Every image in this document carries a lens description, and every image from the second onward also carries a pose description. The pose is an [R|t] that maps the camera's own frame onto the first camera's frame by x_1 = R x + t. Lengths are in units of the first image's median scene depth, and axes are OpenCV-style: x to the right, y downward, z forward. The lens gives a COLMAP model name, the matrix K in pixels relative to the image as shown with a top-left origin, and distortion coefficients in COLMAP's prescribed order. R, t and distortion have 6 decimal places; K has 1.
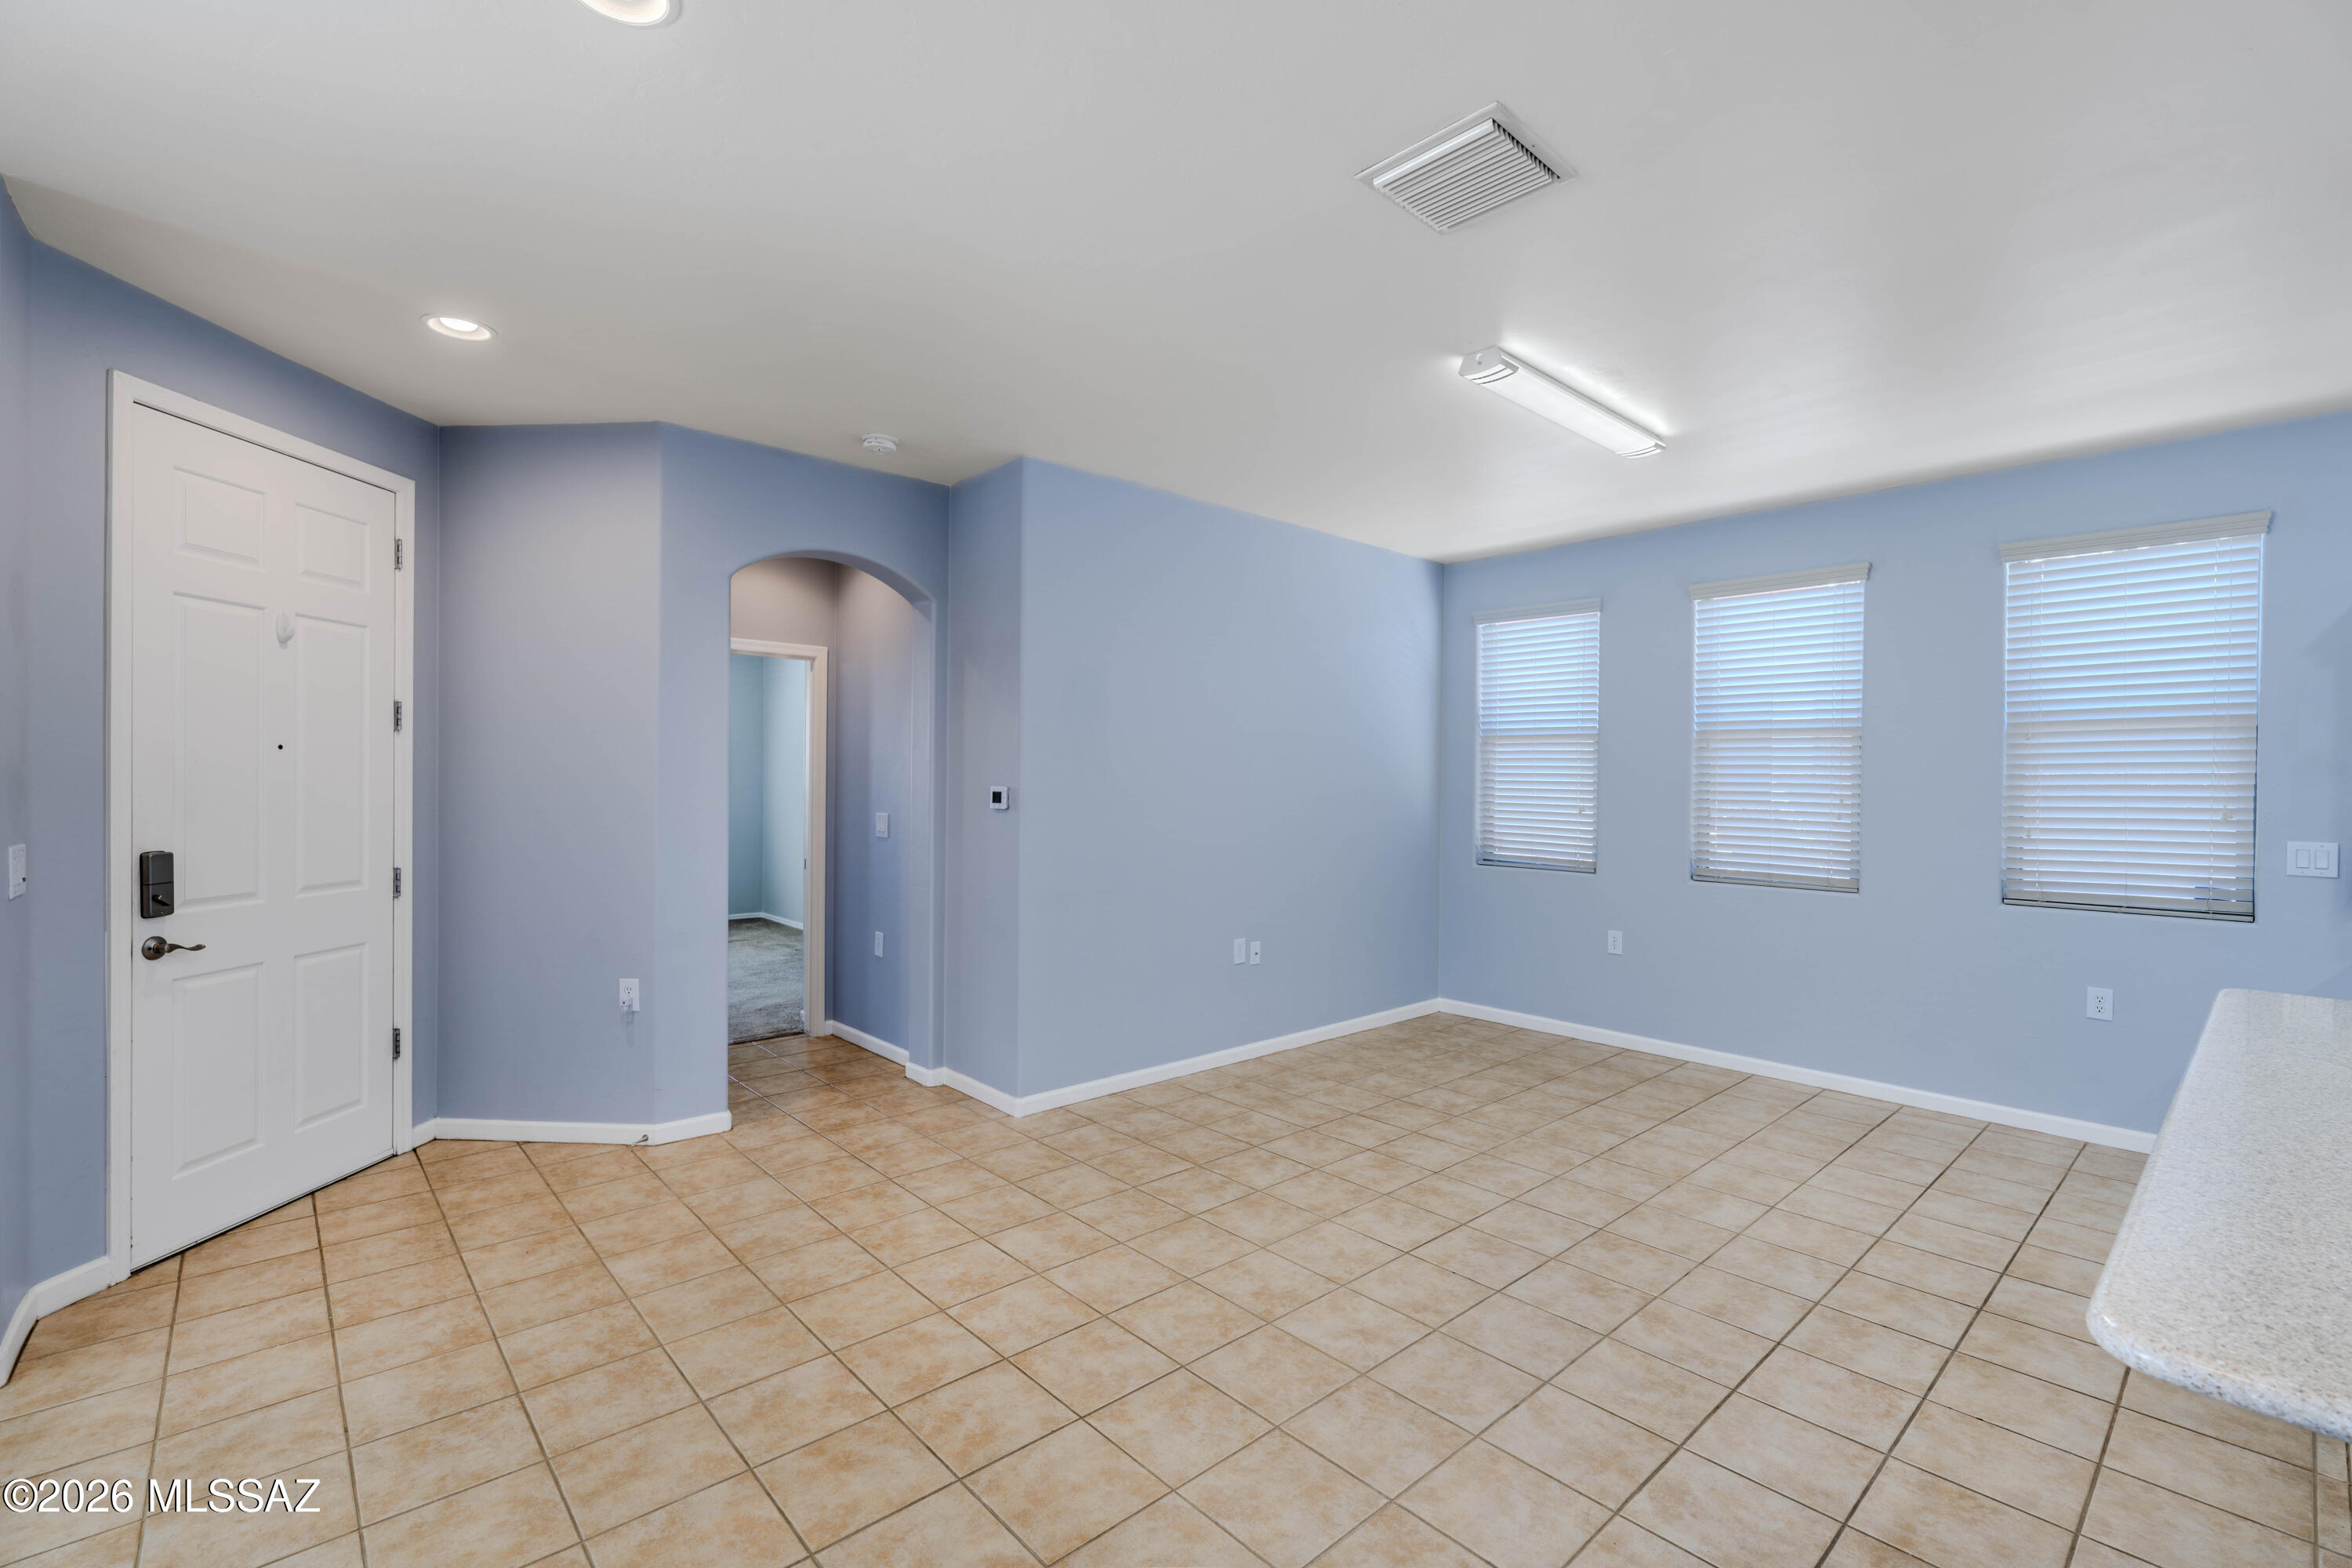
lens RADIAL K [[1025.4, 0, 1165.8], [0, 1025.4, 787.7], [0, 0, 1]] dist [-0.004362, 0.000532]
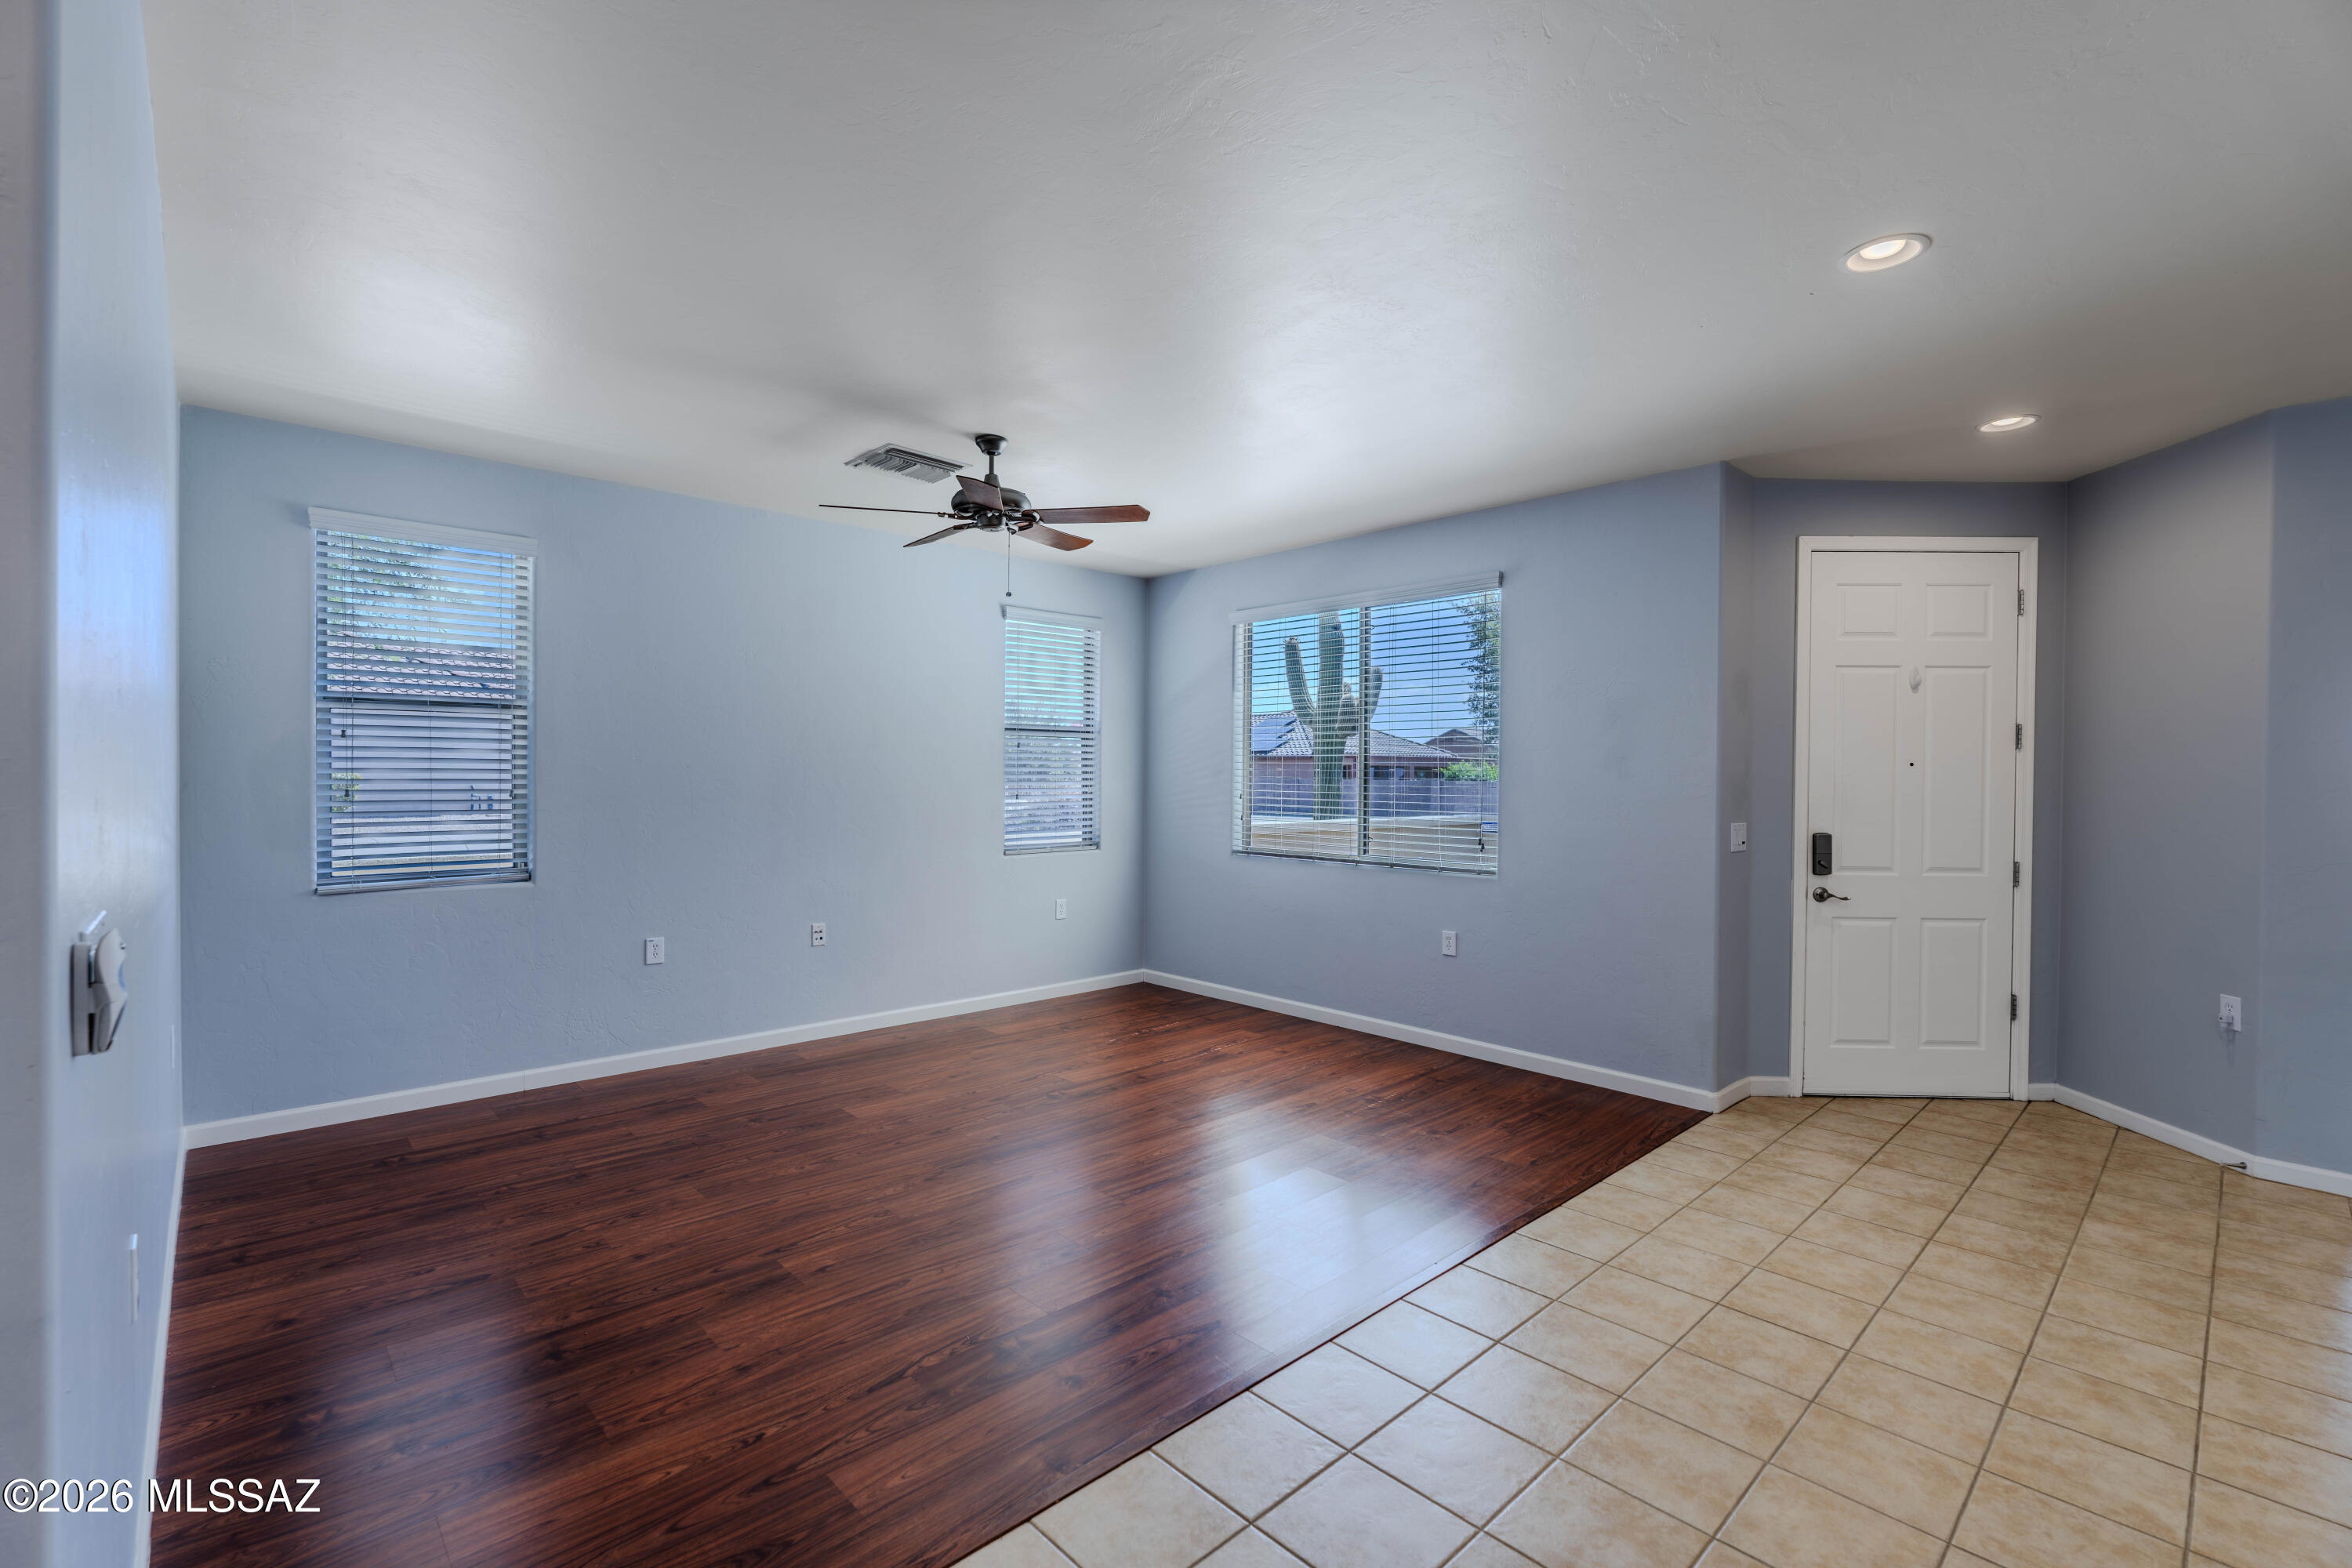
lens RADIAL K [[1025.4, 0, 1174.2], [0, 1025.4, 785.0], [0, 0, 1]] dist [-0.004362, 0.000532]
pose [[0.027532, -0.000568, -0.999621, 0.487818], [-0.016678, 0.999860, -0.001027, 0.005884], [0.999482, 0.016700, 0.027519, -0.033601]]
